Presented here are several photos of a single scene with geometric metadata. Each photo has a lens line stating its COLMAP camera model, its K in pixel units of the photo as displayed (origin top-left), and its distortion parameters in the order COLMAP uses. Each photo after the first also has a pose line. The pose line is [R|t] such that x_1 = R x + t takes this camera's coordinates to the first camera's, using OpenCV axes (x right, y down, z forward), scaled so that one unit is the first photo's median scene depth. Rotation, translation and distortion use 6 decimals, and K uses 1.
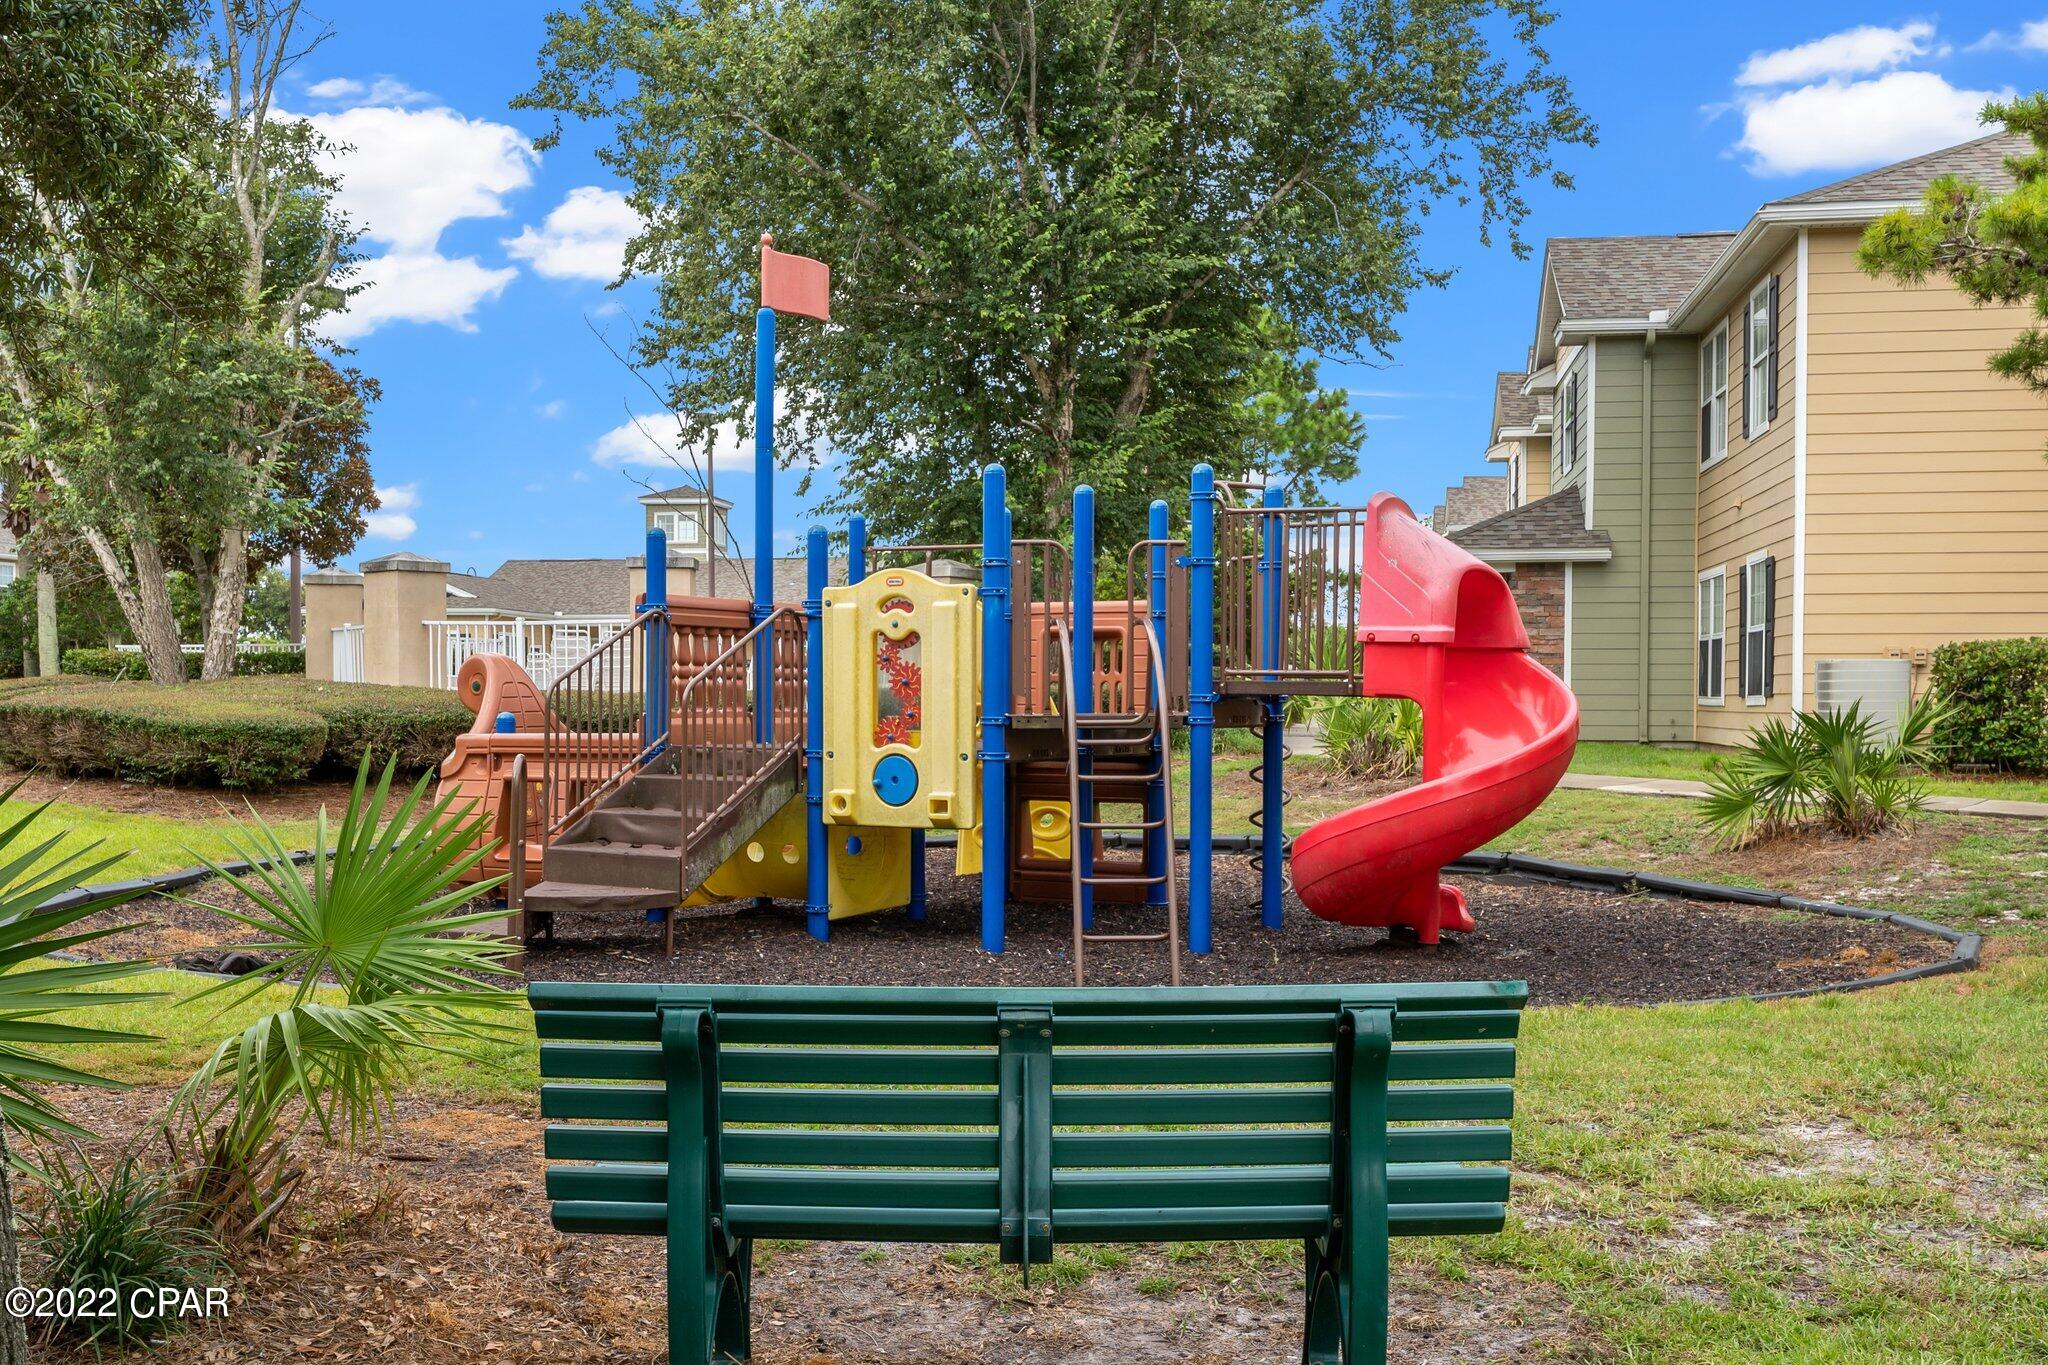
lens RADIAL K [[2034.8, 0, 1019.3], [0, 2034.8, 740.8], [0, 0, 1]] dist [0.001793, 0.000000]
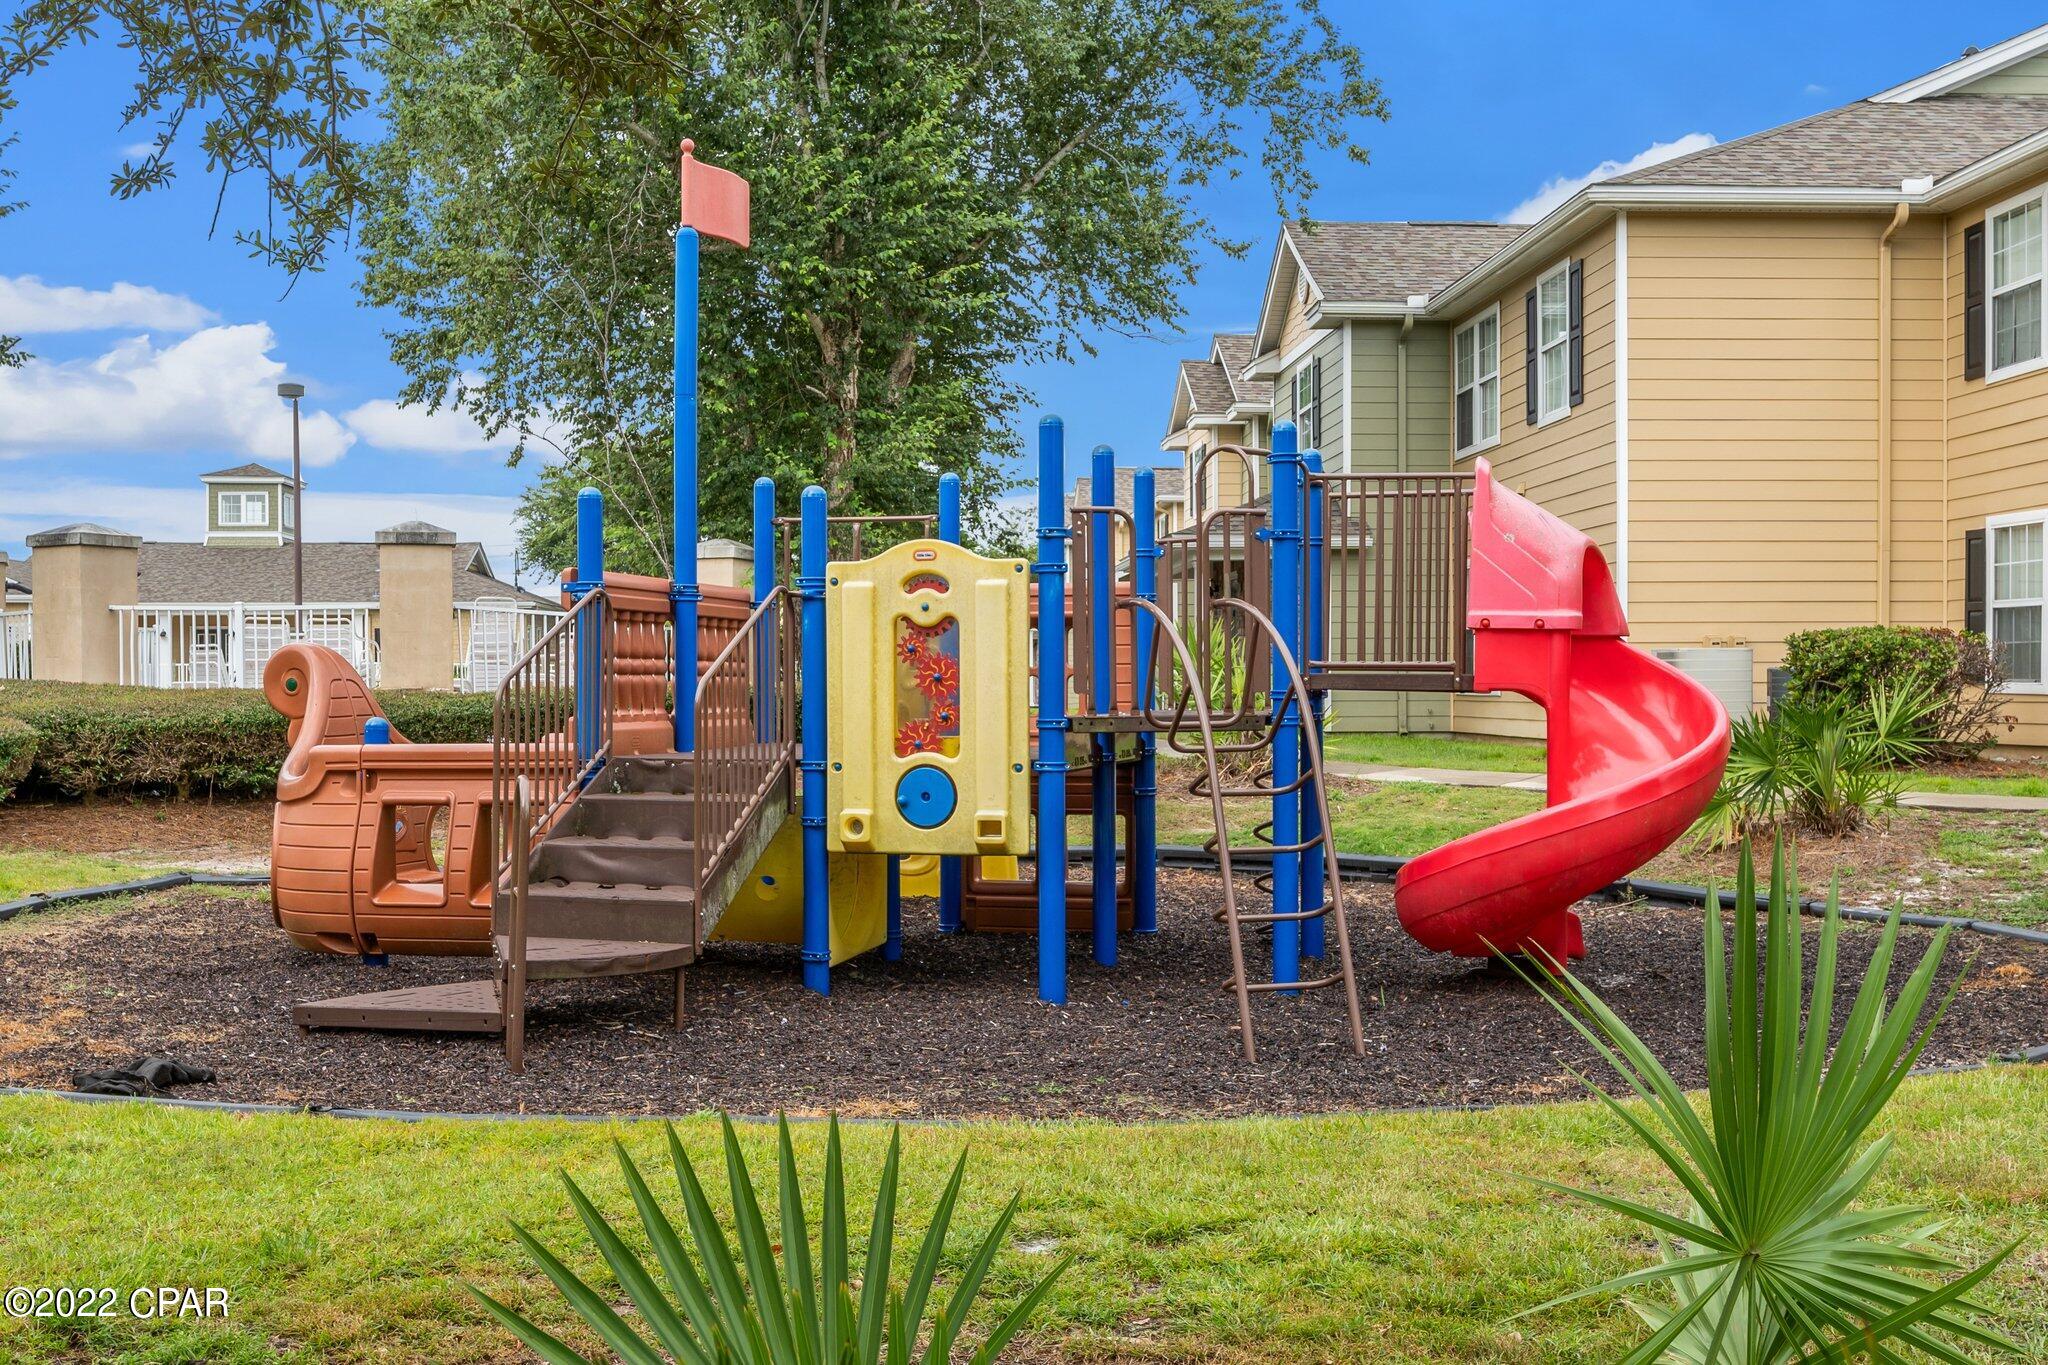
lens RADIAL K [[2034.8, 0, 1010.7], [0, 2034.8, 684.1], [0, 0, 1]] dist [0.001793, 0.000000]
pose [[0.976138, -0.005771, 0.217075, -0.135297], [0.010860, 0.999693, -0.022254, -0.004950], [-0.216880, 0.024080, 0.975901, 0.124985]]
